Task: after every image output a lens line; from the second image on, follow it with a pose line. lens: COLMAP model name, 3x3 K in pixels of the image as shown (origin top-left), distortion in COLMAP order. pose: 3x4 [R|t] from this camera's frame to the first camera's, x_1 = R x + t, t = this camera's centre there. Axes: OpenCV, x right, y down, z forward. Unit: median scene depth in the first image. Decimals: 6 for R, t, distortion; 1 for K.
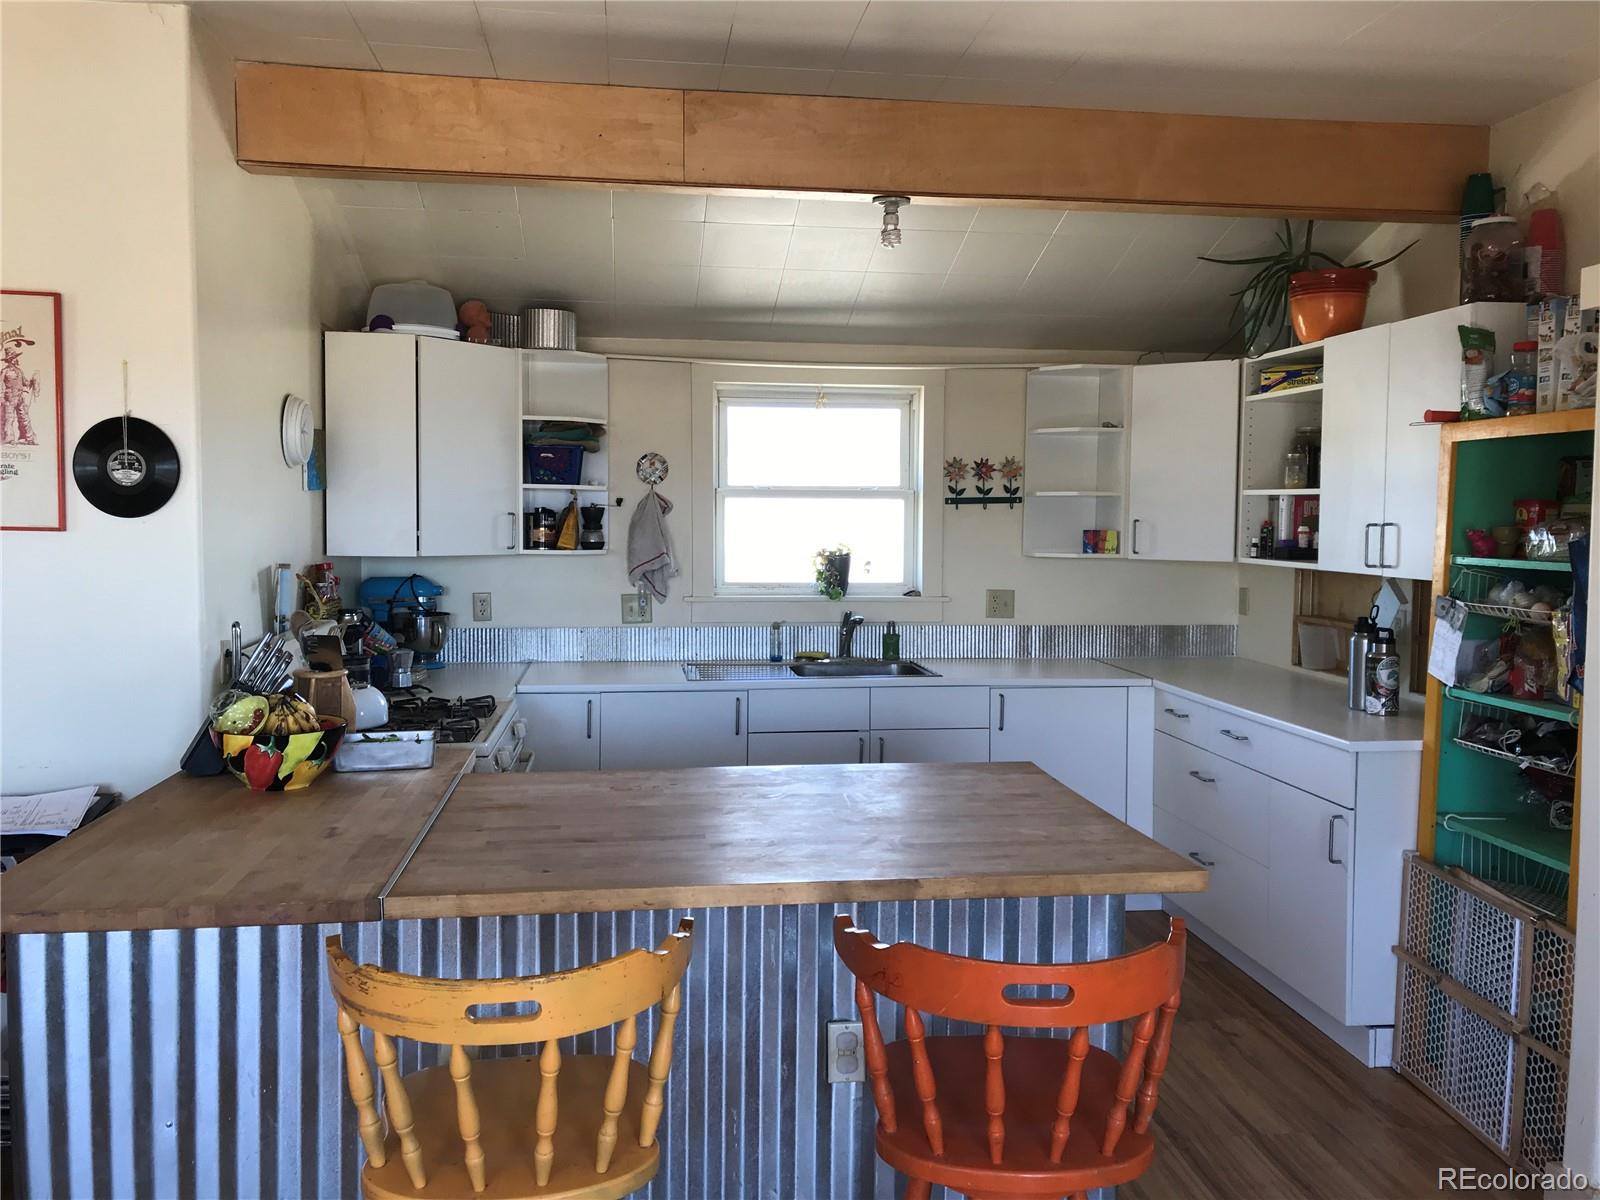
lens RADIAL K [[1297.3, 0, 802.8], [0, 1297.3, 592.6], [0, 0, 1]] dist [-0.003615, 0.000814]
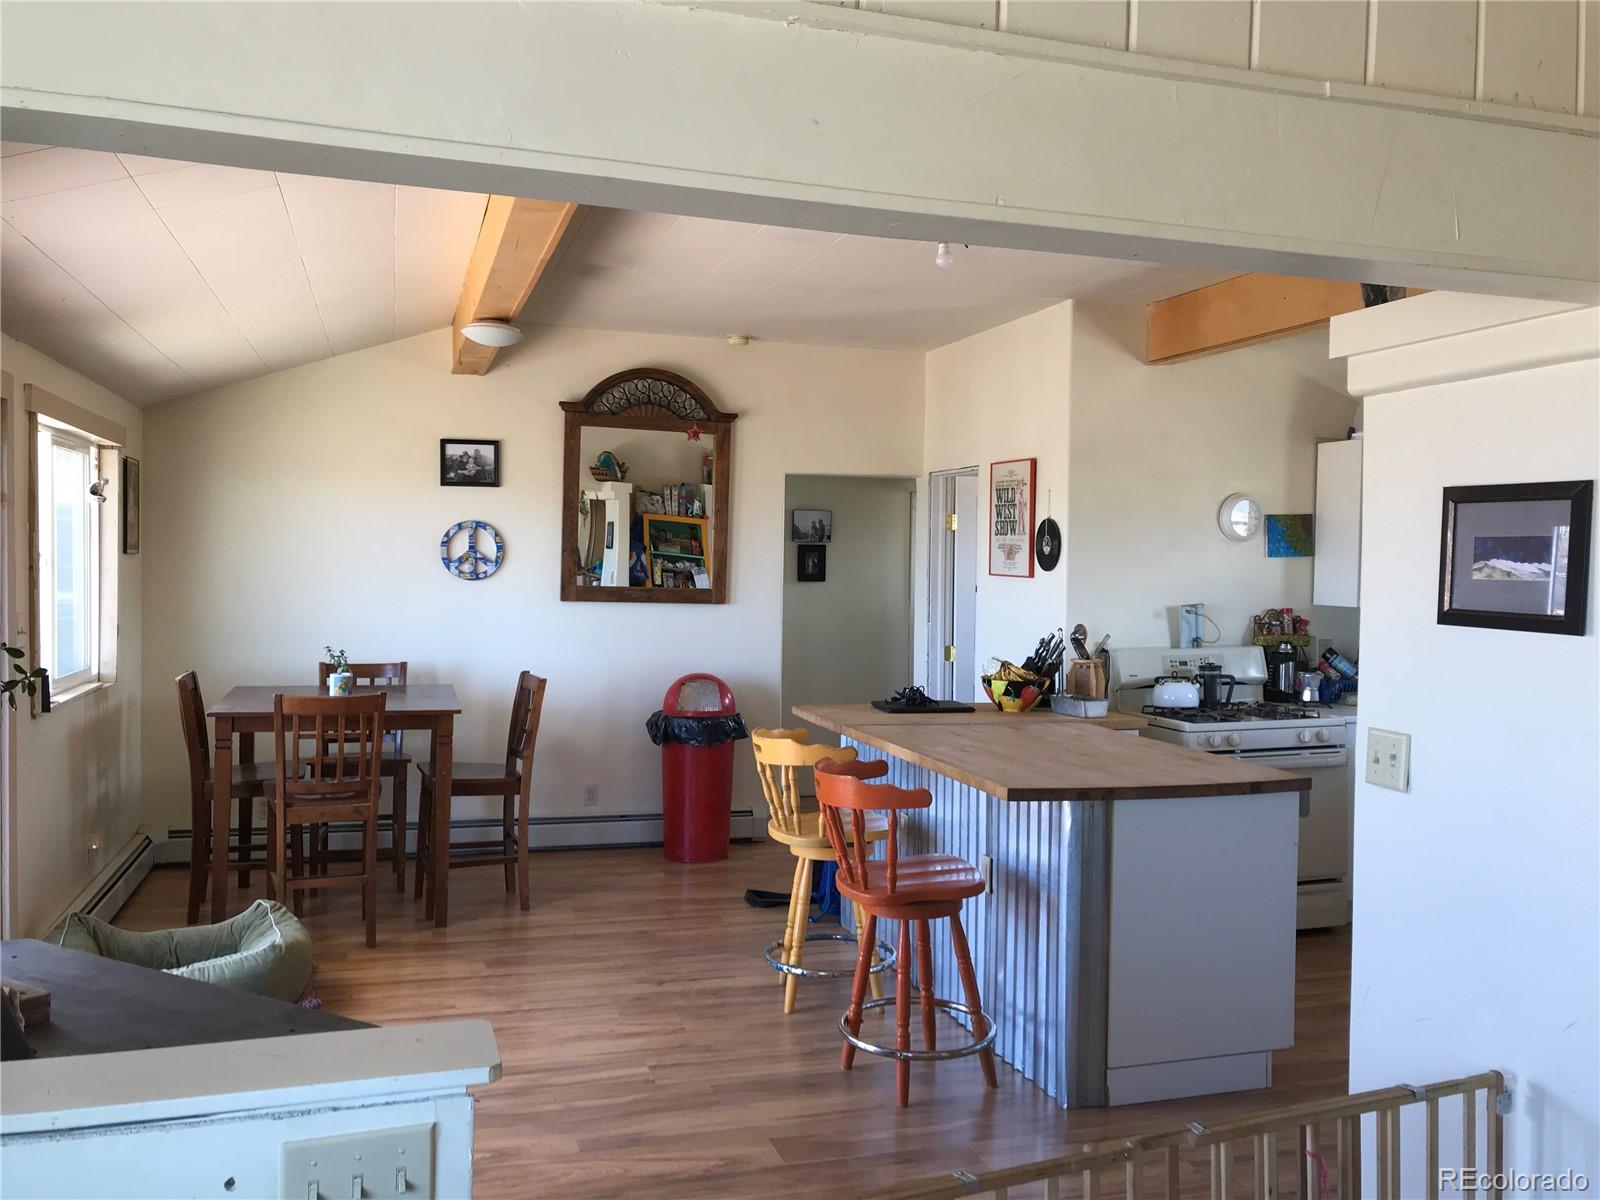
lens RADIAL K [[1297.3, 0, 808.9], [0, 1297.3, 591.4], [0, 0, 1]] dist [-0.003615, 0.000814]
pose [[0.157598, 0.019648, -0.987308, 0.790815], [-0.078544, 0.996884, 0.007301, -0.008833], [0.984375, 0.076396, 0.158650, 0.213442]]
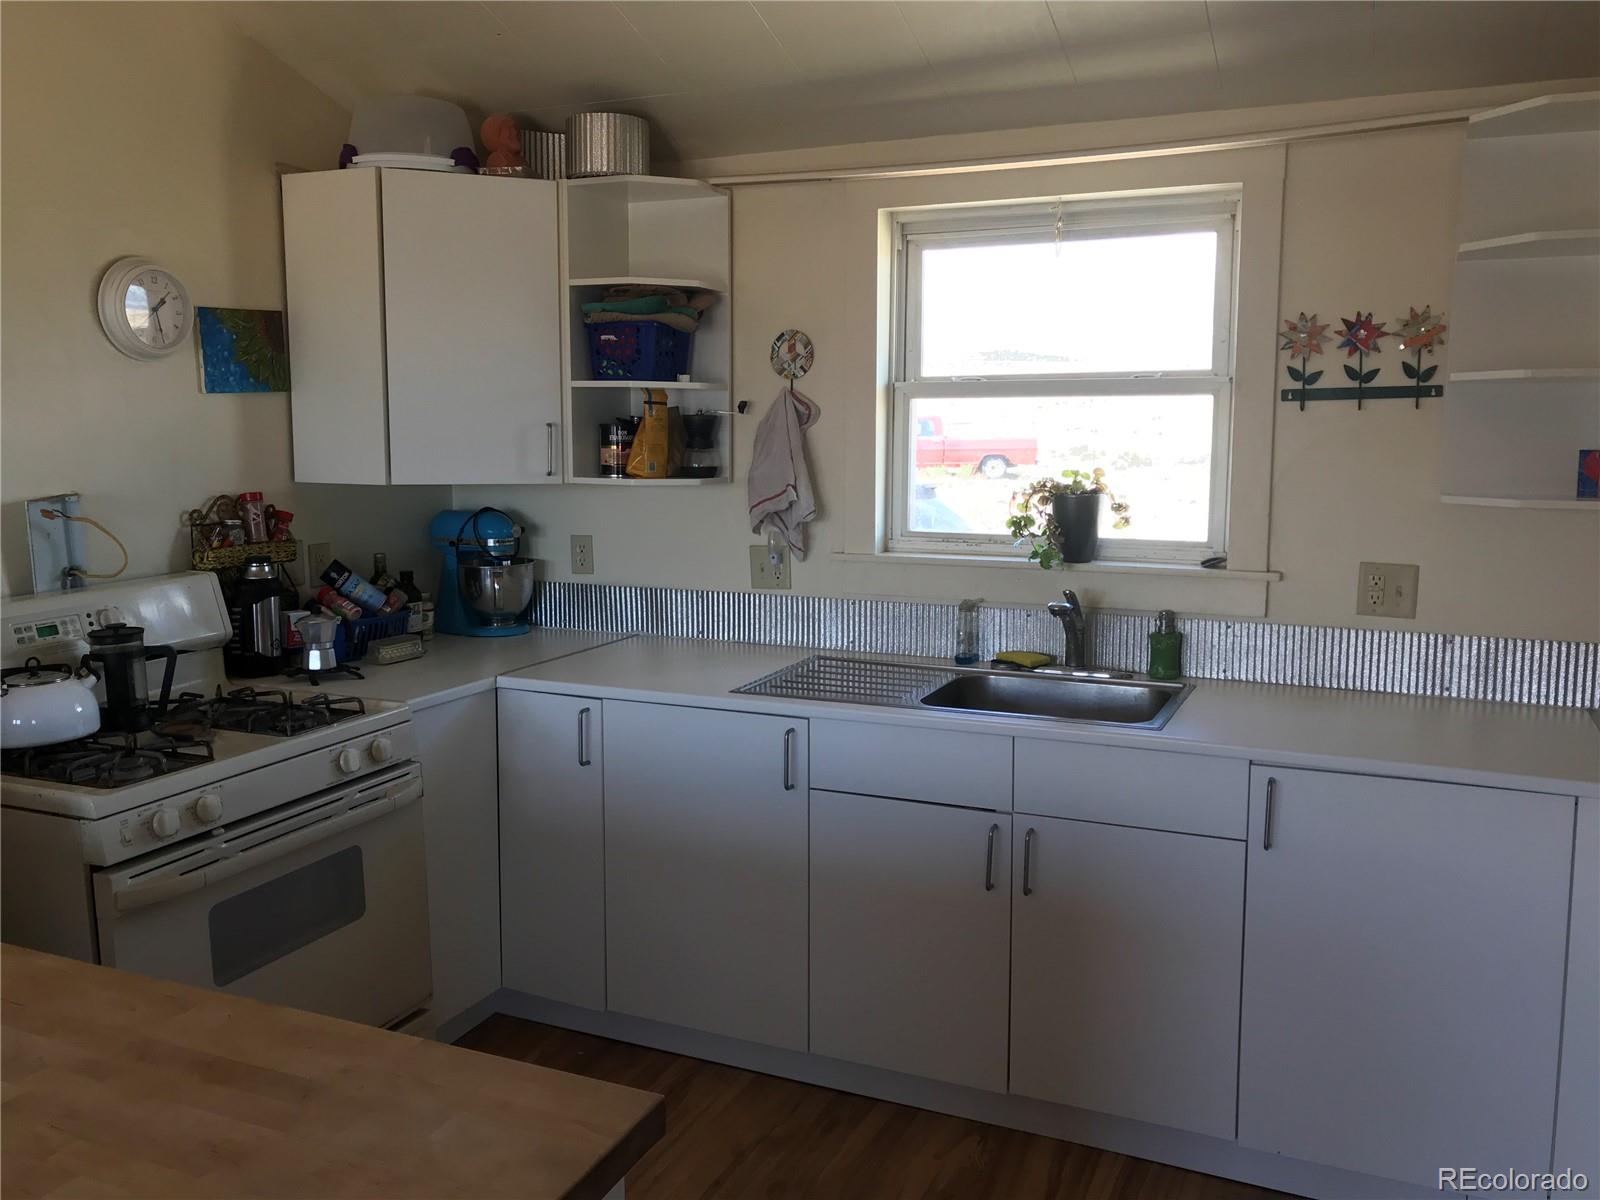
lens RADIAL K [[1297.3, 0, 810.9], [0, 1297.3, 592.2], [0, 0, 1]] dist [-0.003615, 0.000814]
pose [[0.847288, 0.058795, -0.527870, 0.242905], [-0.027500, 0.997377, 0.066949, -0.020351], [0.530422, -0.042209, 0.846682, 0.450613]]
